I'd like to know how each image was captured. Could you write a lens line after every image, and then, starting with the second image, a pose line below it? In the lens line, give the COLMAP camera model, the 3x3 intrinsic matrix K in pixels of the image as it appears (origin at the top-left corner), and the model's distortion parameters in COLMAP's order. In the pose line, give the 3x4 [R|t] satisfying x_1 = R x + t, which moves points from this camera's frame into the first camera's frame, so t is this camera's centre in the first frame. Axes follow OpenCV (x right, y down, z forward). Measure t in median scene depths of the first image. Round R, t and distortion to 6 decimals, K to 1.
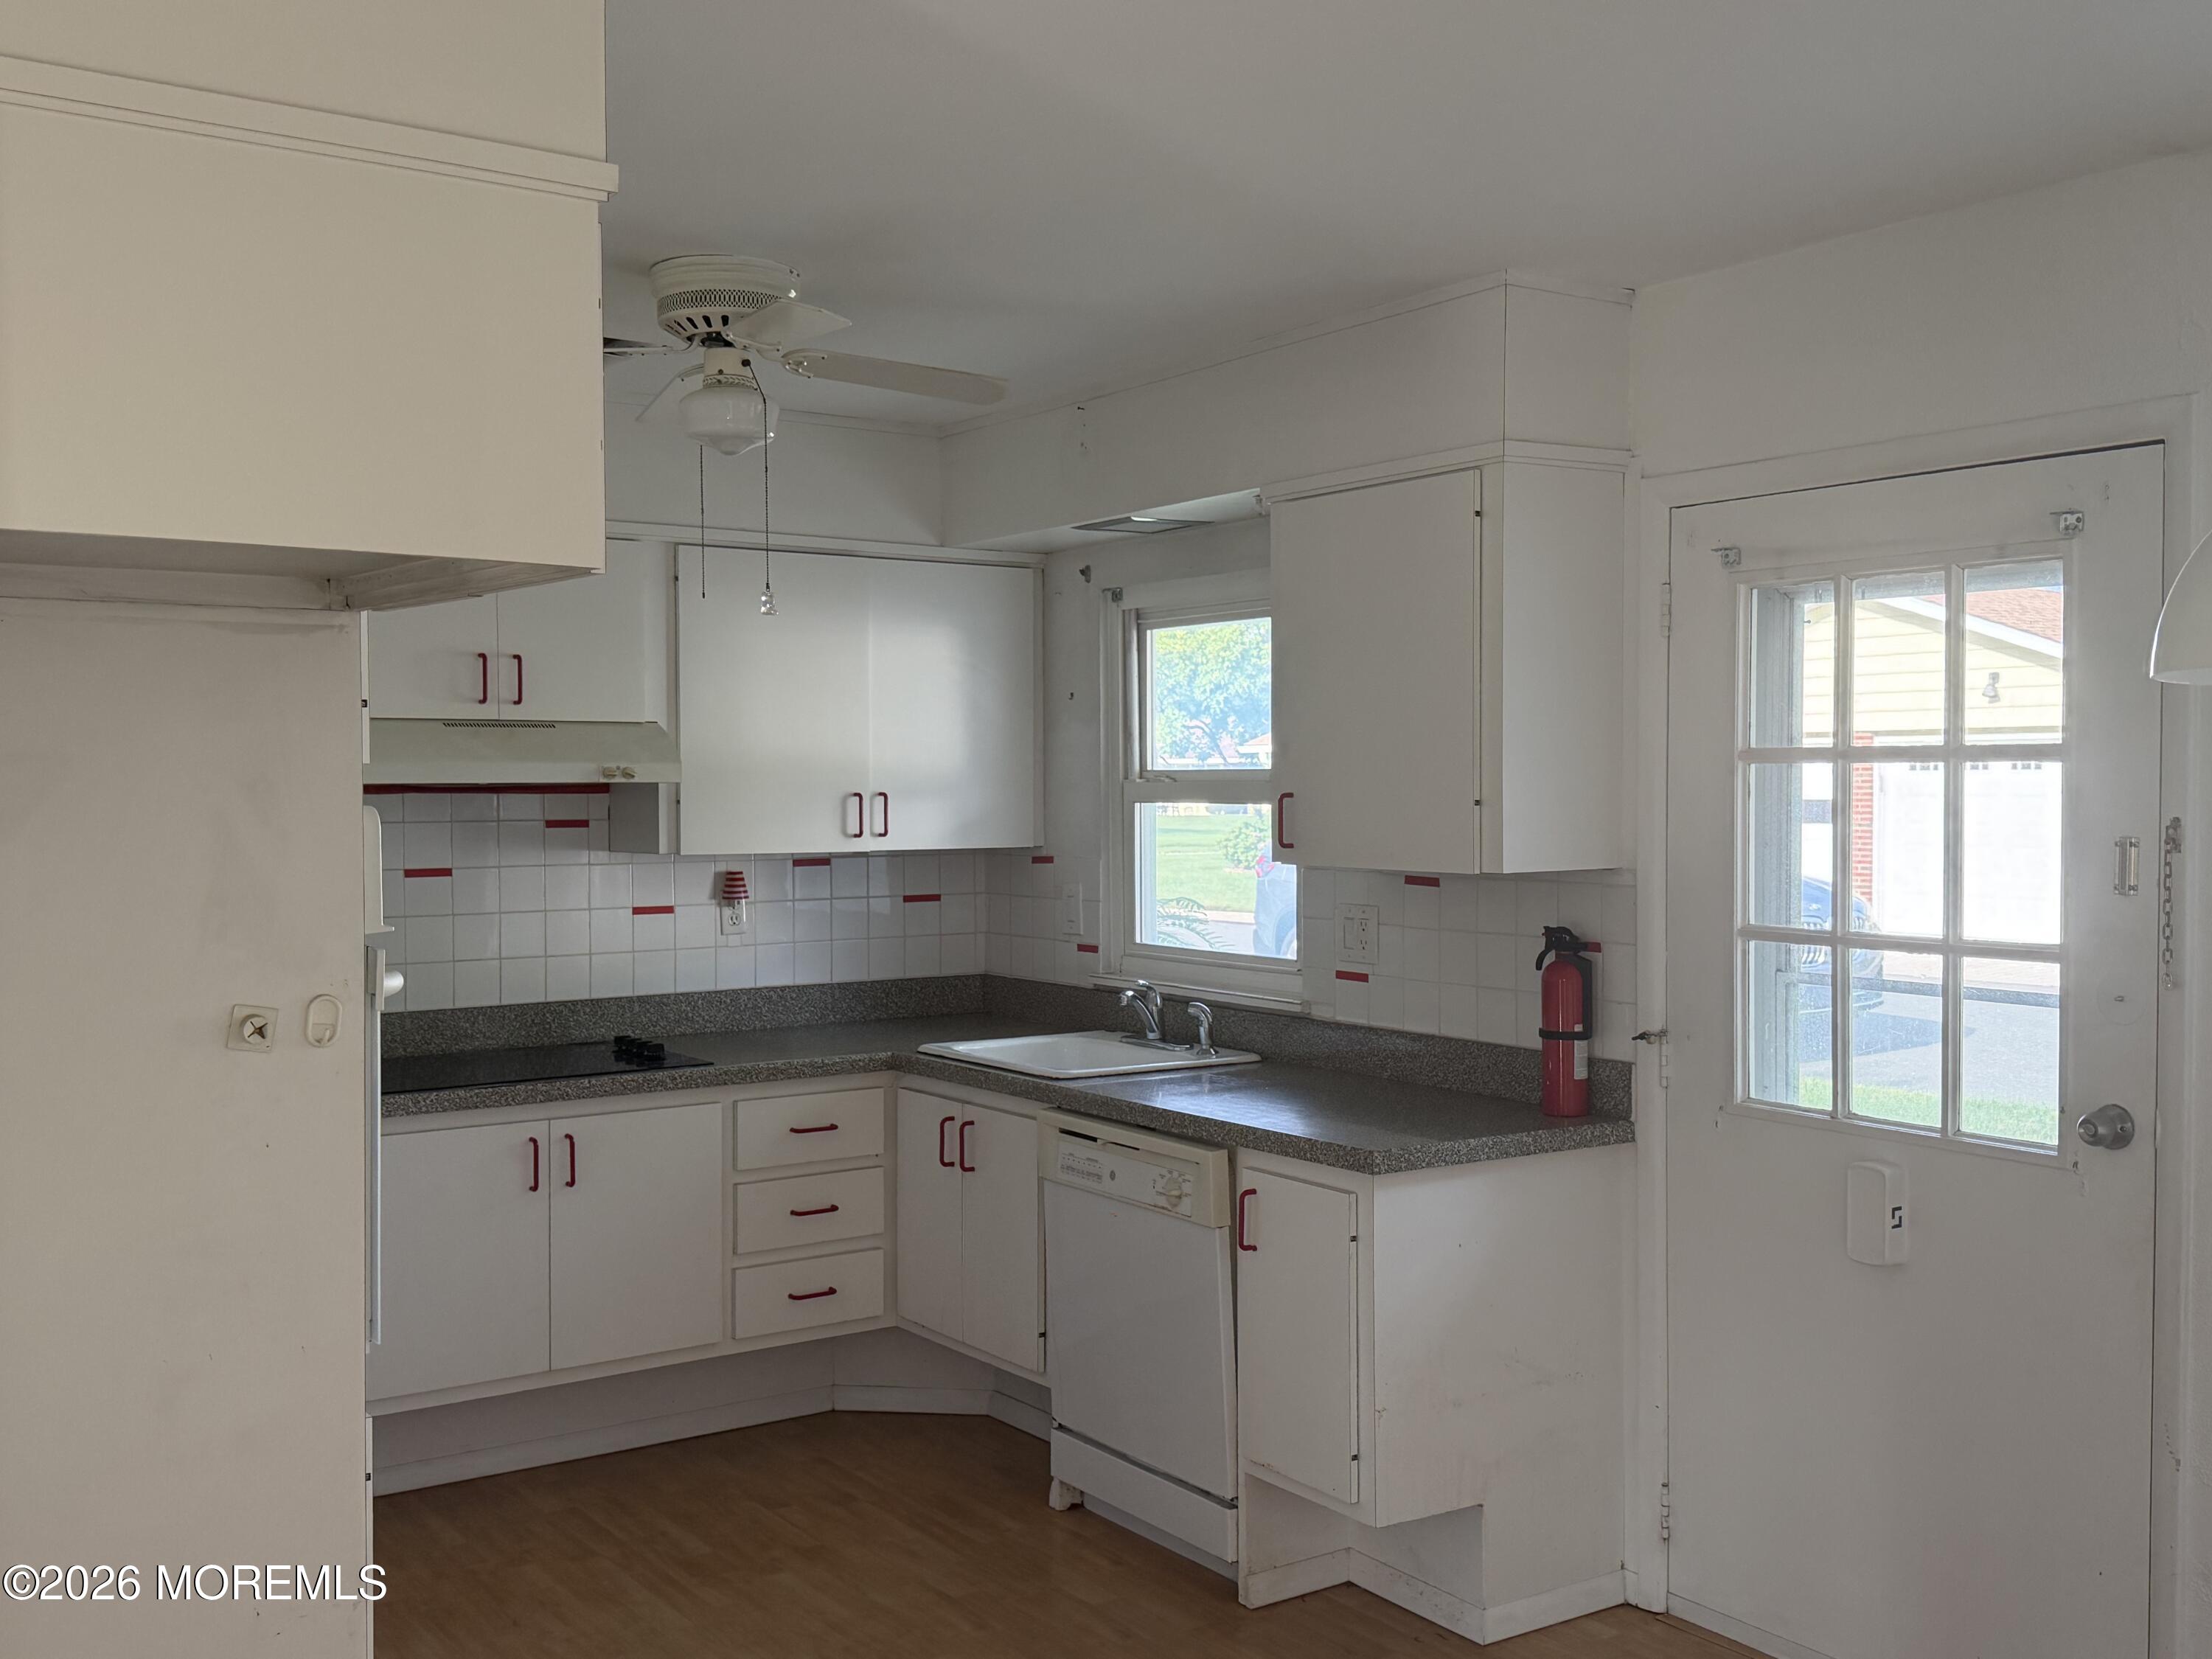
lens RADIAL K [[2189.4, 0, 1113.6], [0, 2189.4, 837.1], [0, 0, 1]] dist [0.193916, -0.523376]
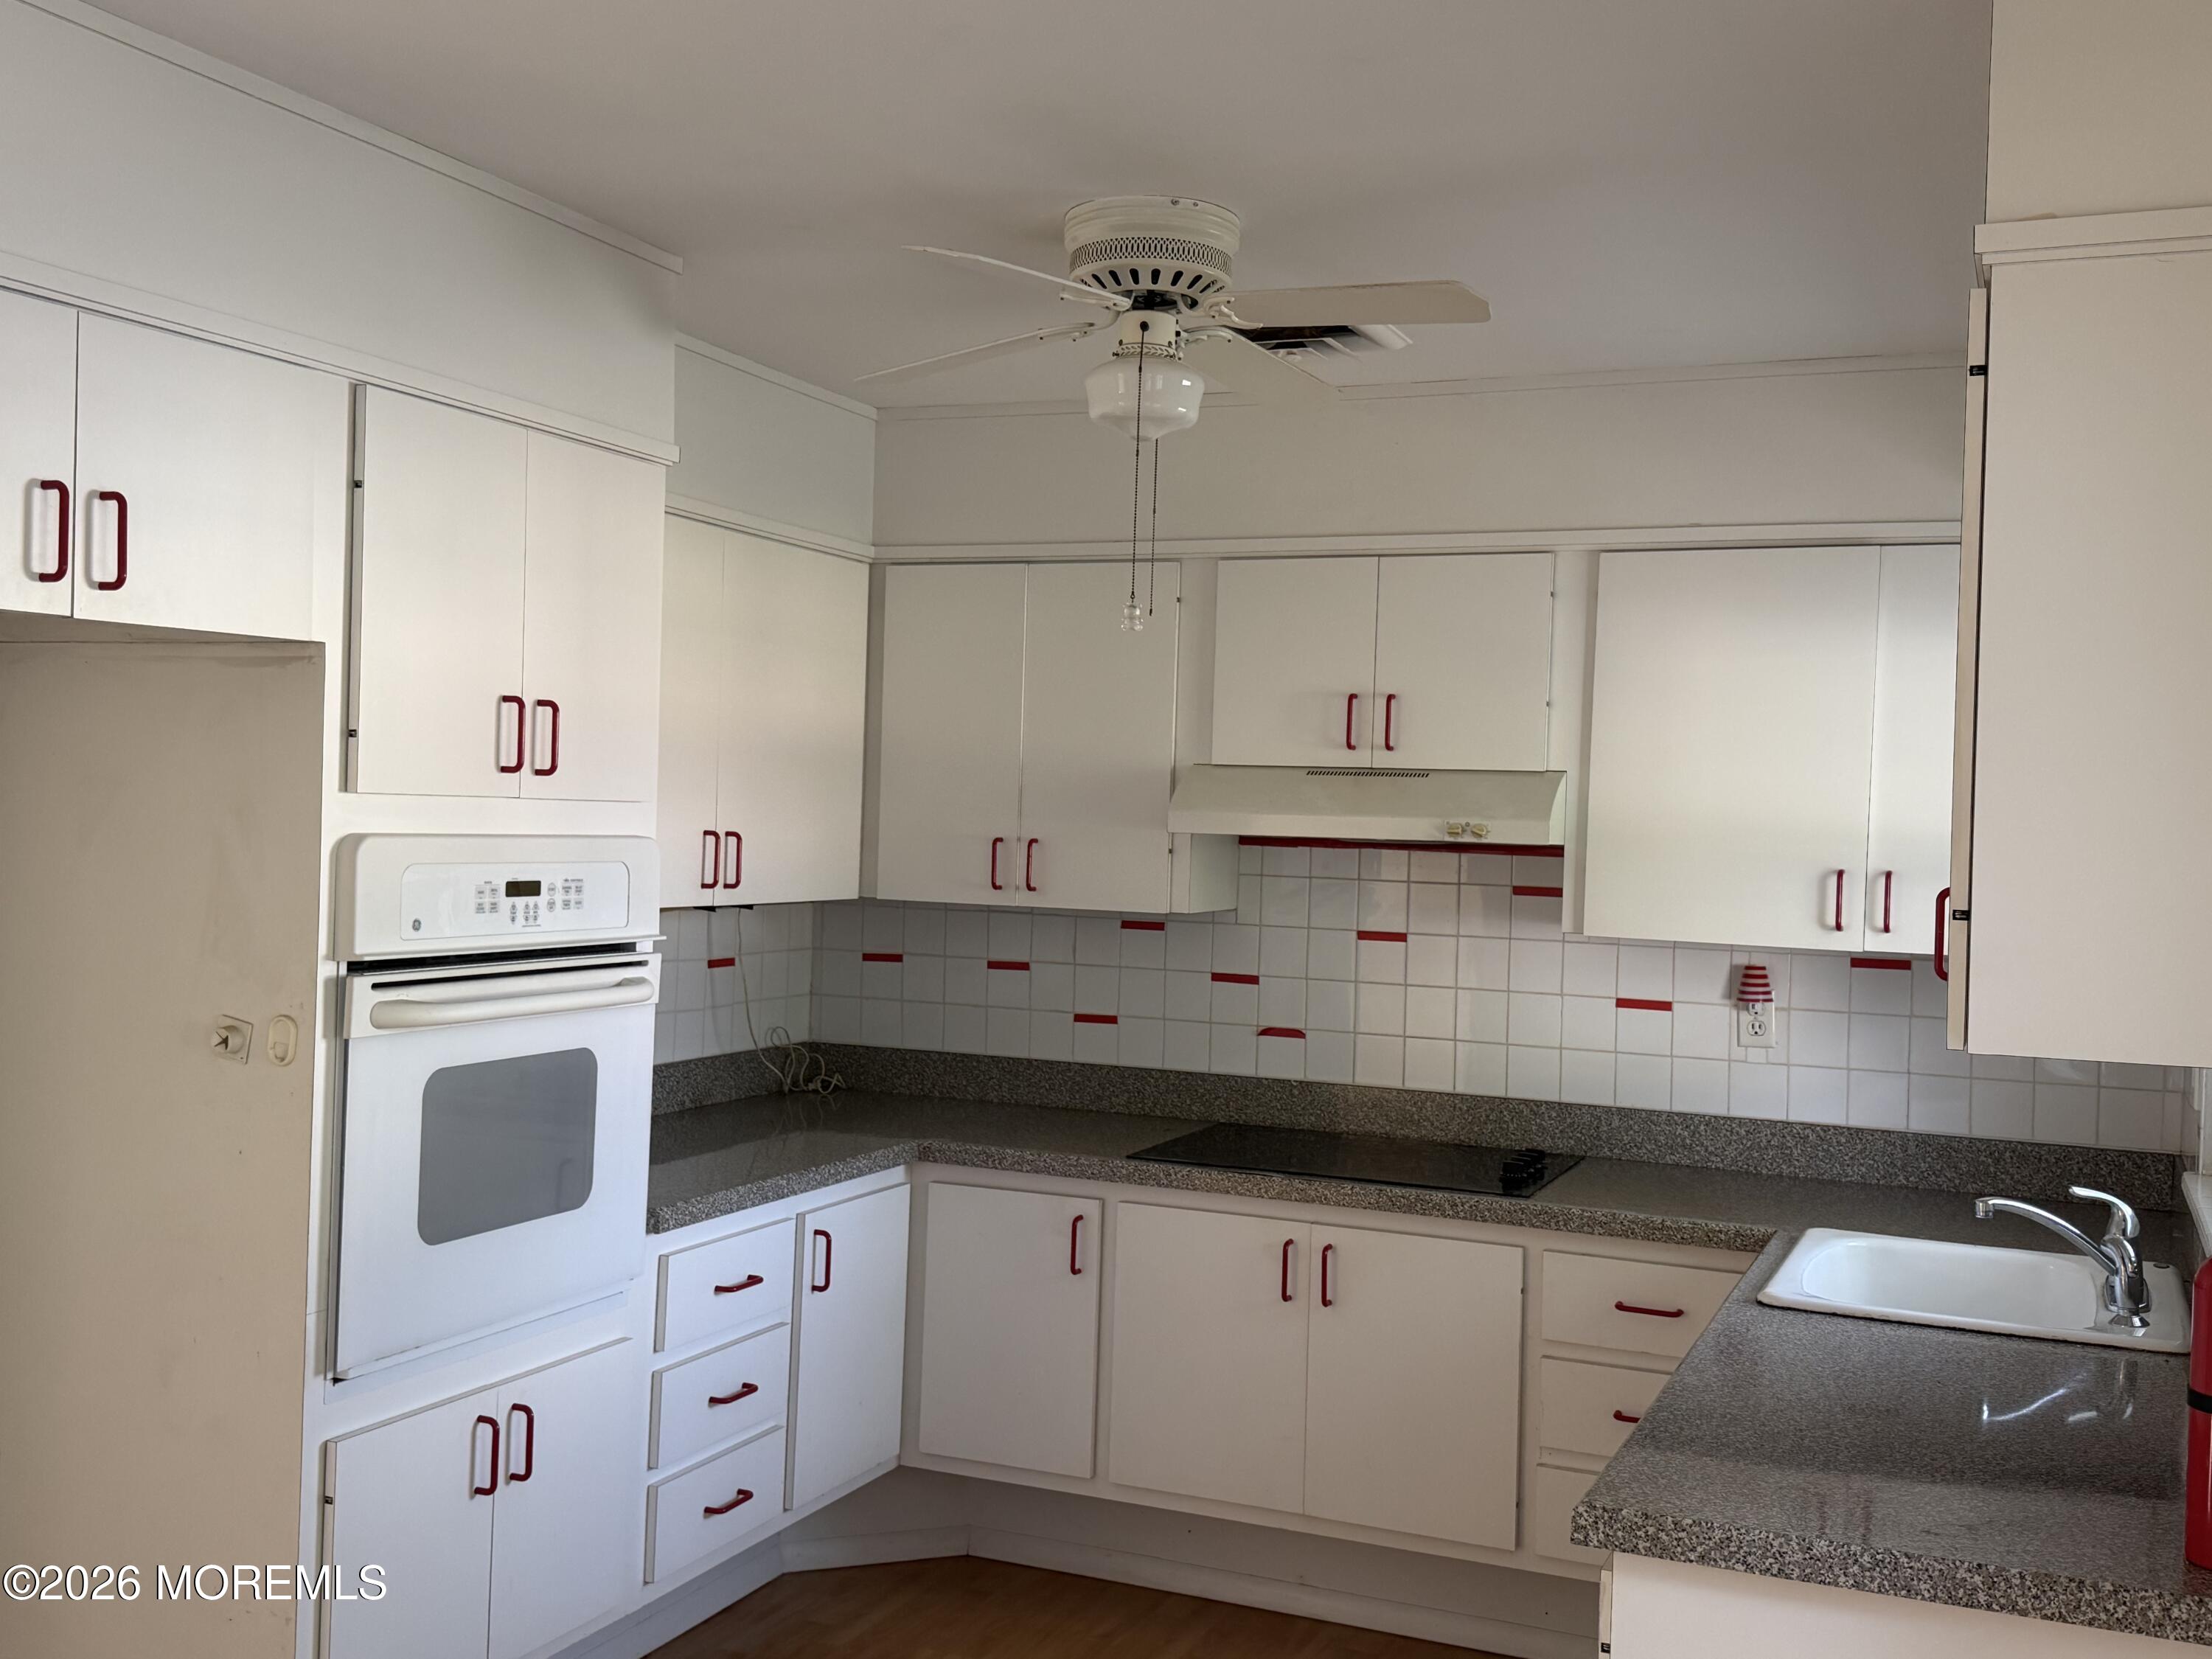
lens RADIAL K [[2184.4, 0, 1106.0], [0, 2184.4, 829.5], [0, 0, 1]] dist [0.190917, -0.510402]
pose [[0.534217, 0.025825, -0.844953, 0.389578], [-0.056130, 0.998411, -0.004973, -0.016848], [0.843482, 0.050084, 0.534818, 0.417005]]
